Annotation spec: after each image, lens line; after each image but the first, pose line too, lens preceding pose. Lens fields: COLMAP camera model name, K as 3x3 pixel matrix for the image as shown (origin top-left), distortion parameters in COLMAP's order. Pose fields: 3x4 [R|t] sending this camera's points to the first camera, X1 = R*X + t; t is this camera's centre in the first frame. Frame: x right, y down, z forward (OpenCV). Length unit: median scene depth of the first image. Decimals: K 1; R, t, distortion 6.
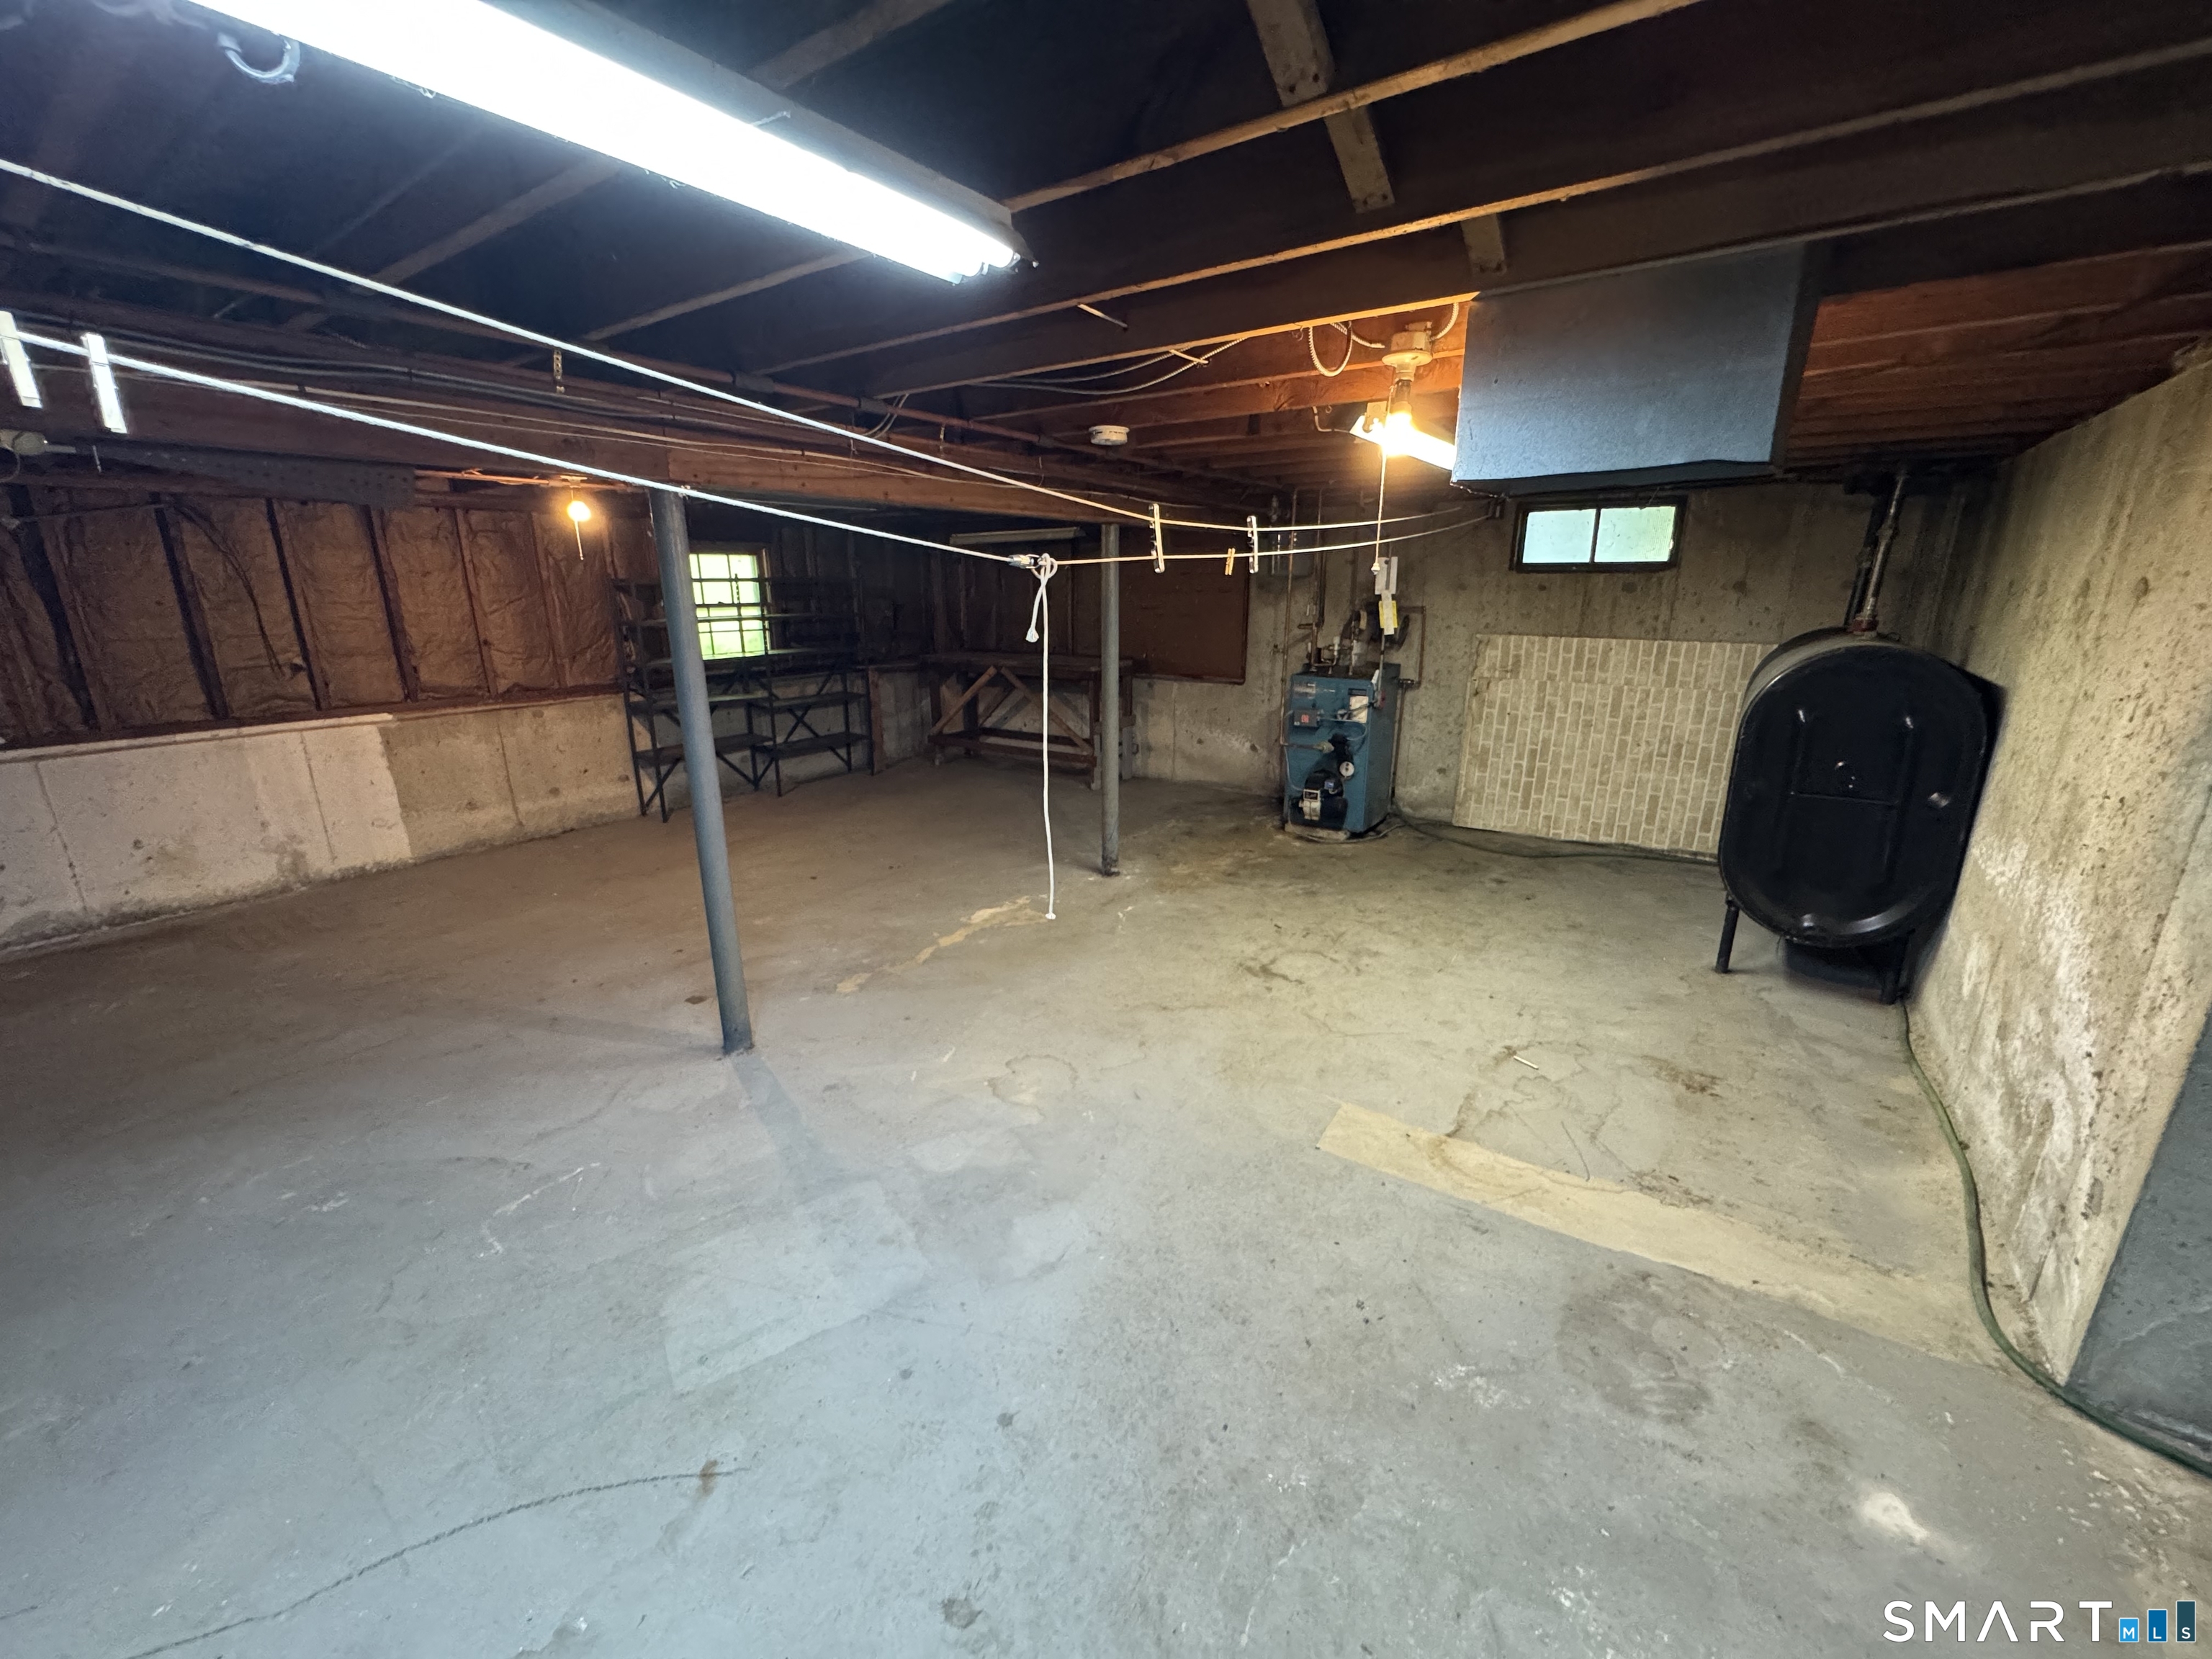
lens RADIAL K [[884.4, 0, 1103.3], [0, 884.4, 827.2], [0, 0, 1]] dist [-0.001365, 0.000344]
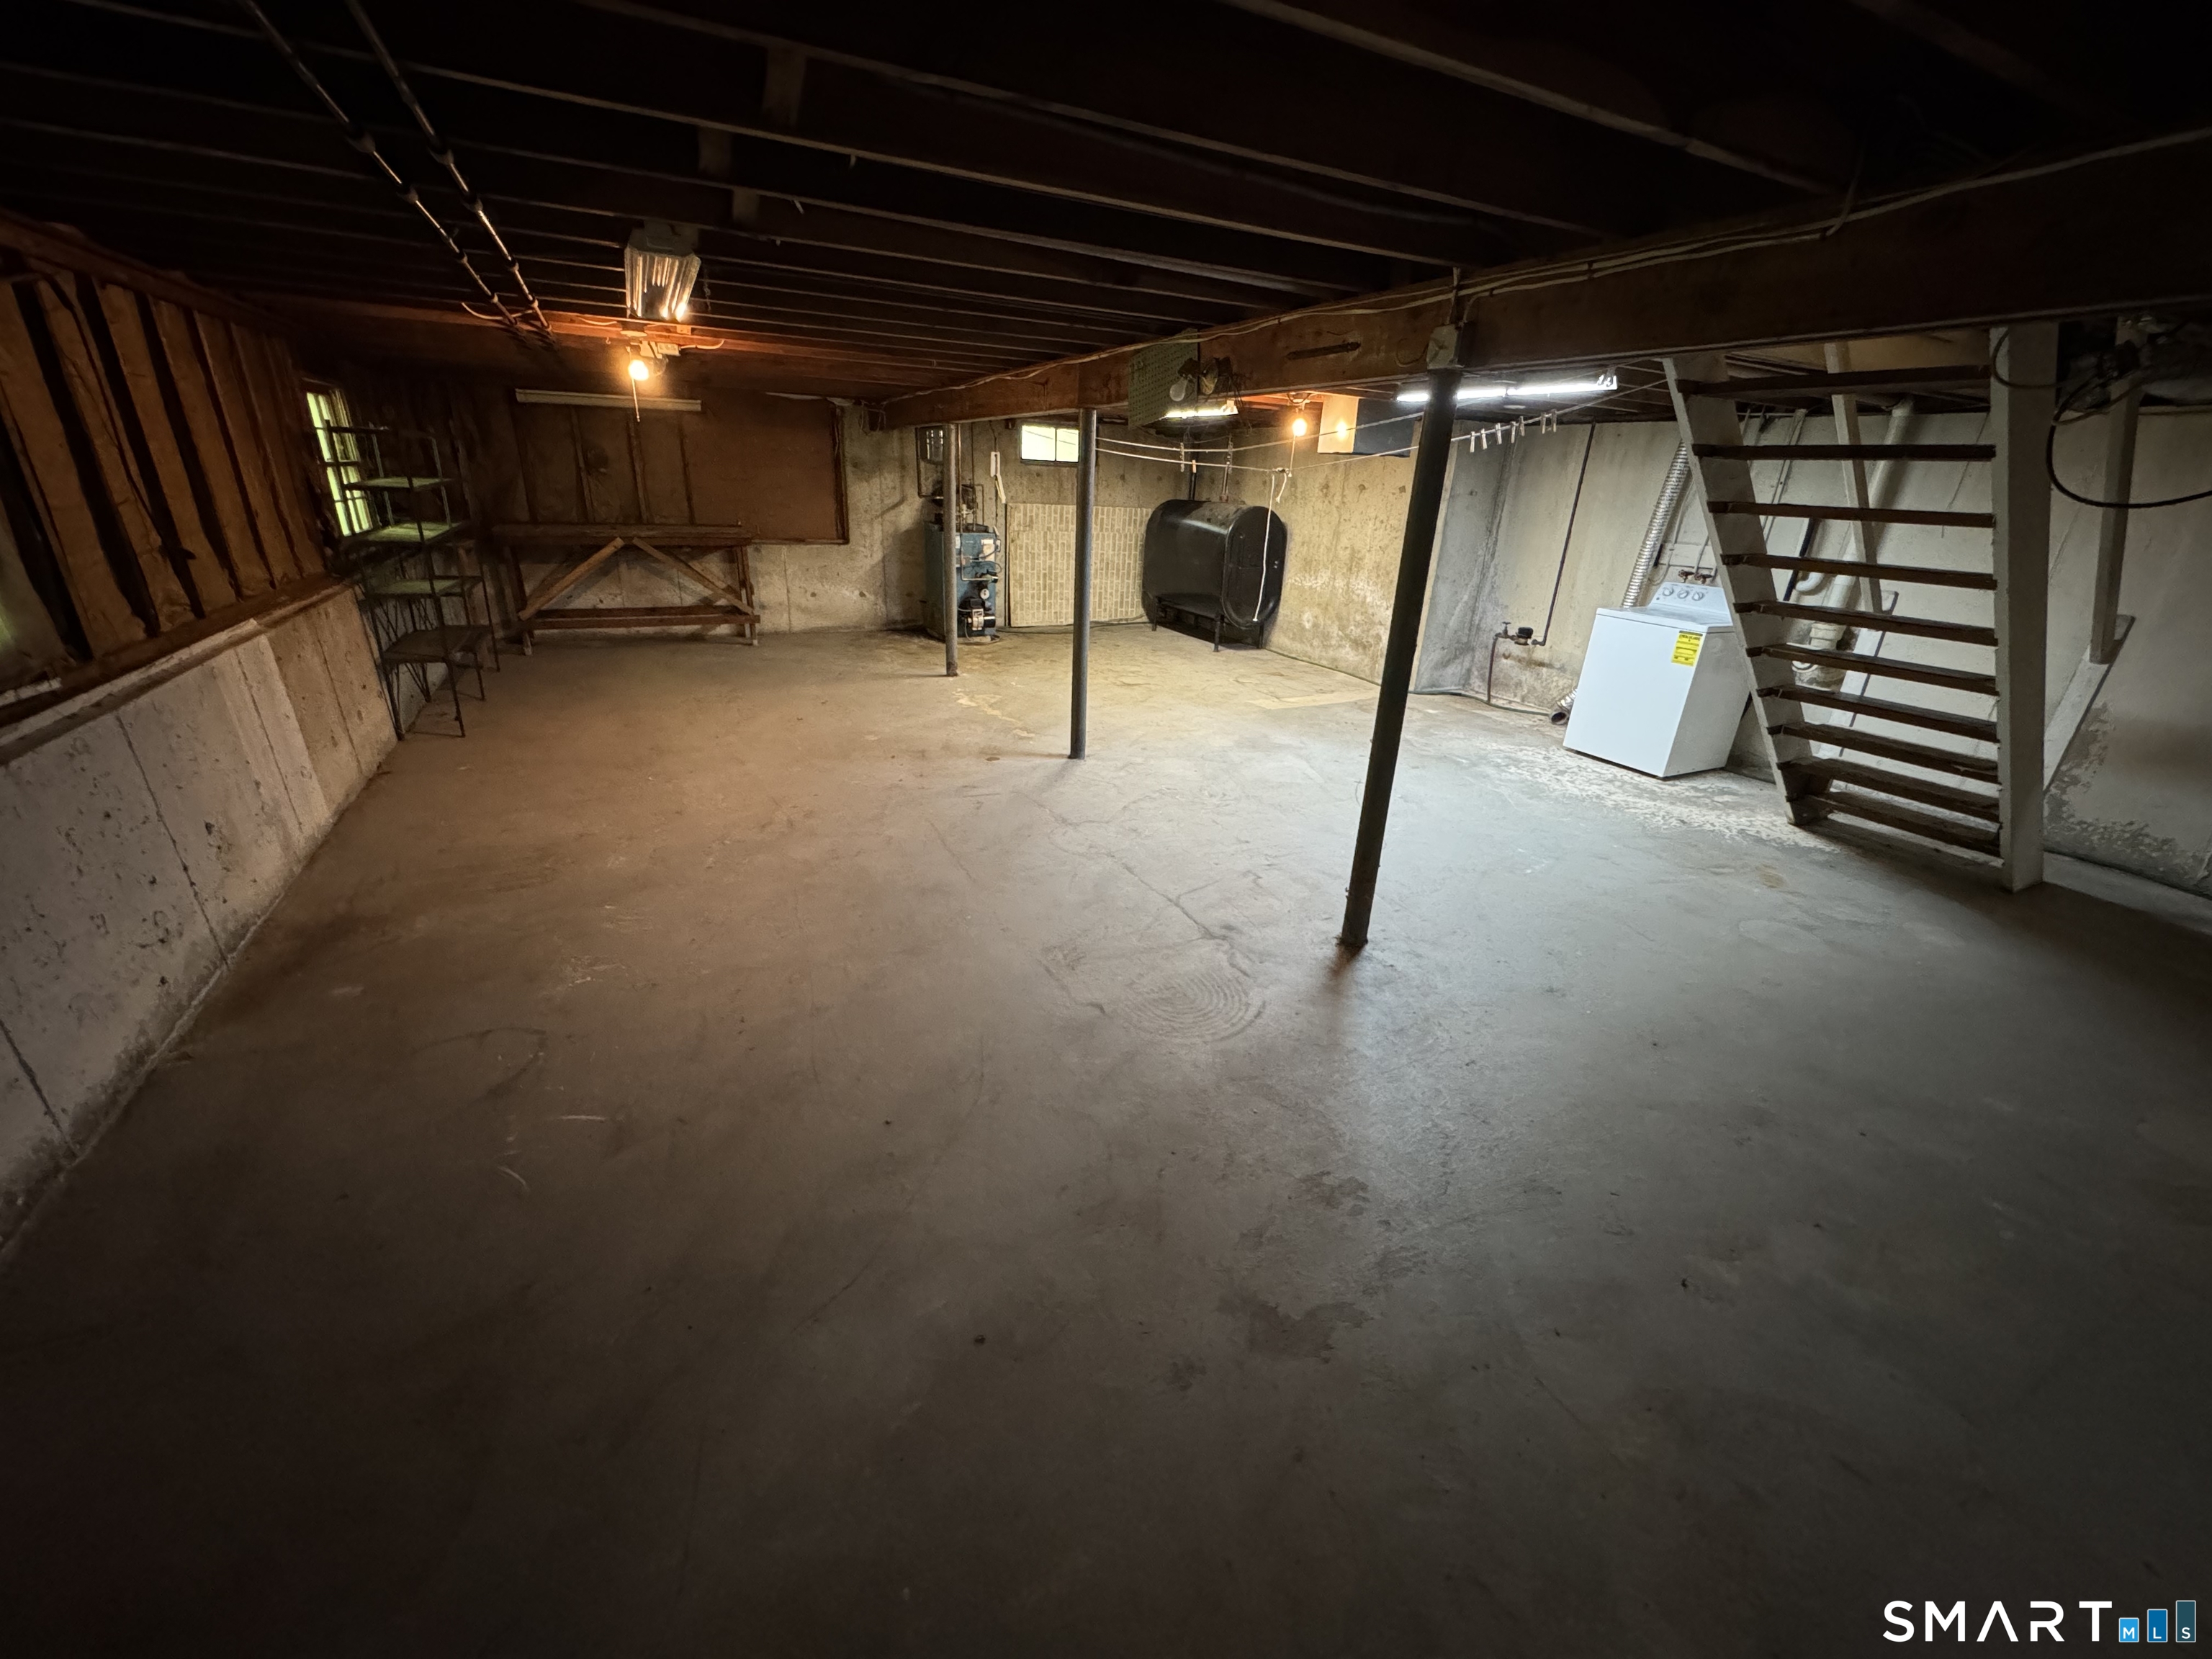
lens RADIAL K [[884.4, 0, 1103.6], [0, 884.4, 829.1], [0, 0, 1]] dist [-0.001365, 0.000344]
pose [[0.467563, -0.305382, 0.829534, -1.098662], [0.192173, 0.951101, 0.241818, -0.009728], [-0.862818, 0.046349, 0.503386, 0.070624]]
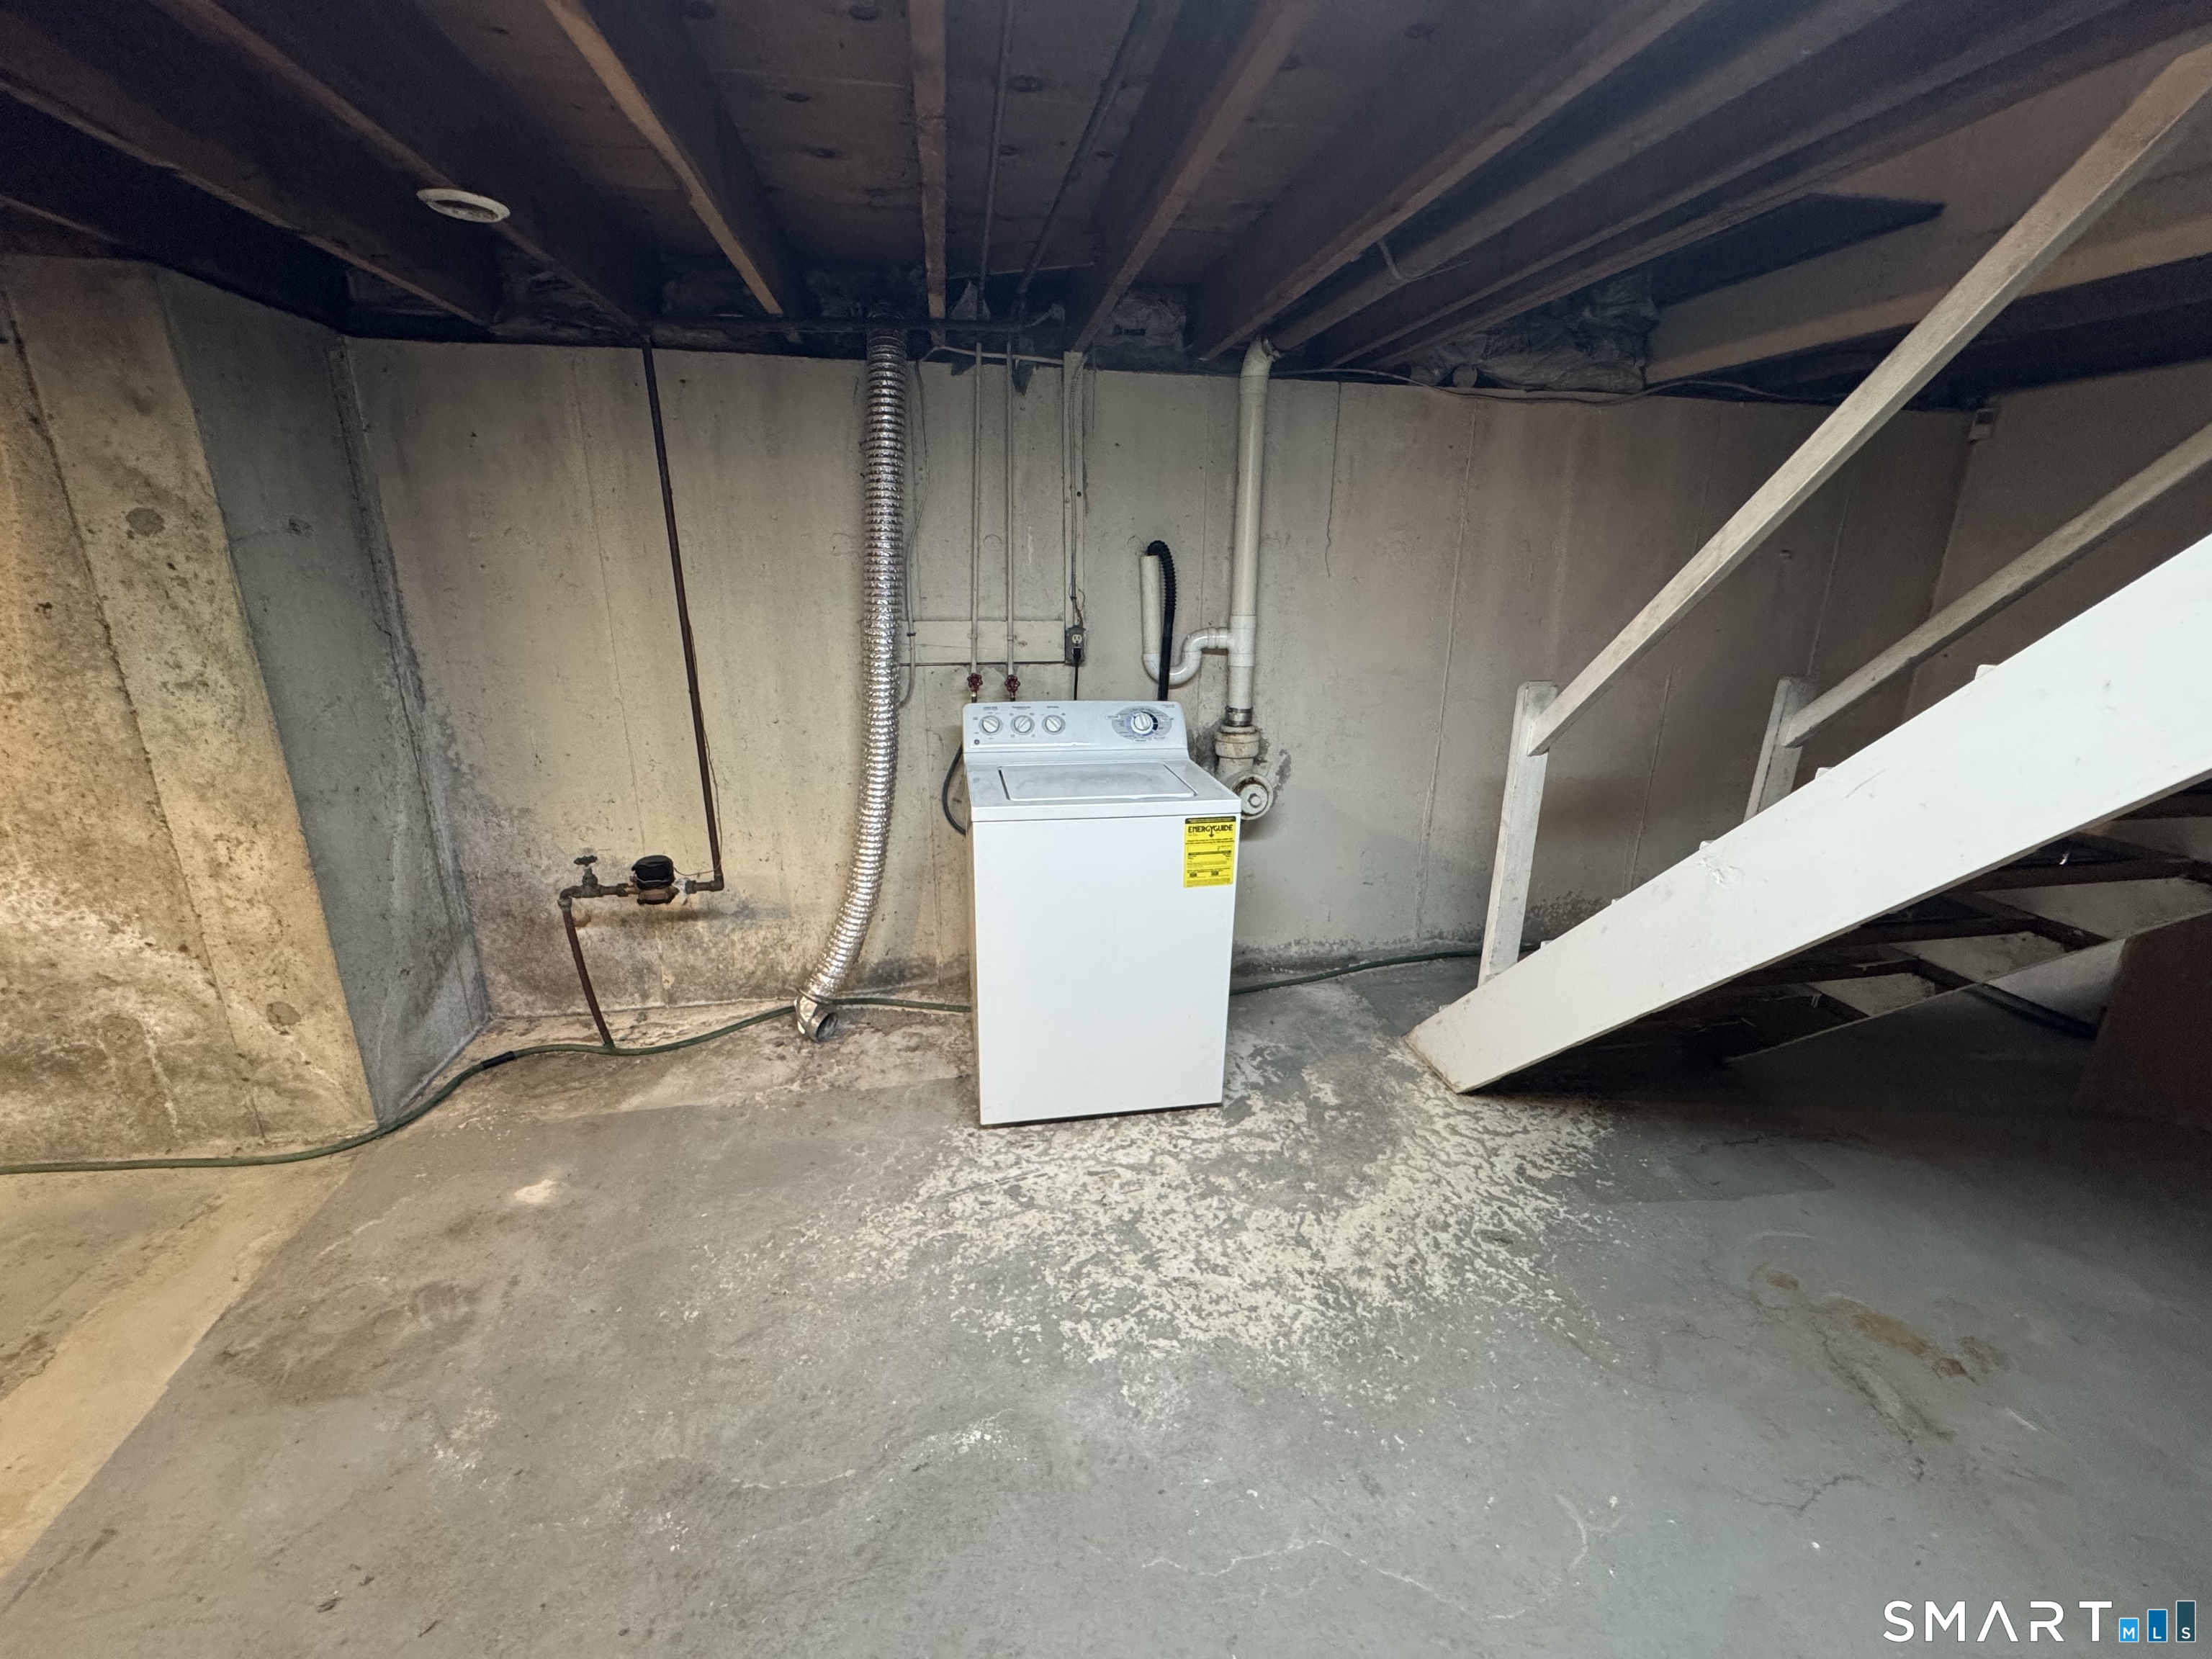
lens RADIAL K [[884.4, 0, 1105.0], [0, 884.4, 827.2], [0, 0, 1]] dist [-0.001365, 0.000344]
pose [[-0.710574, -0.209103, 0.671834, -0.171305], [0.180466, 0.868721, 0.461254, -0.062496], [-0.680086, 0.448999, -0.579555, 0.283611]]
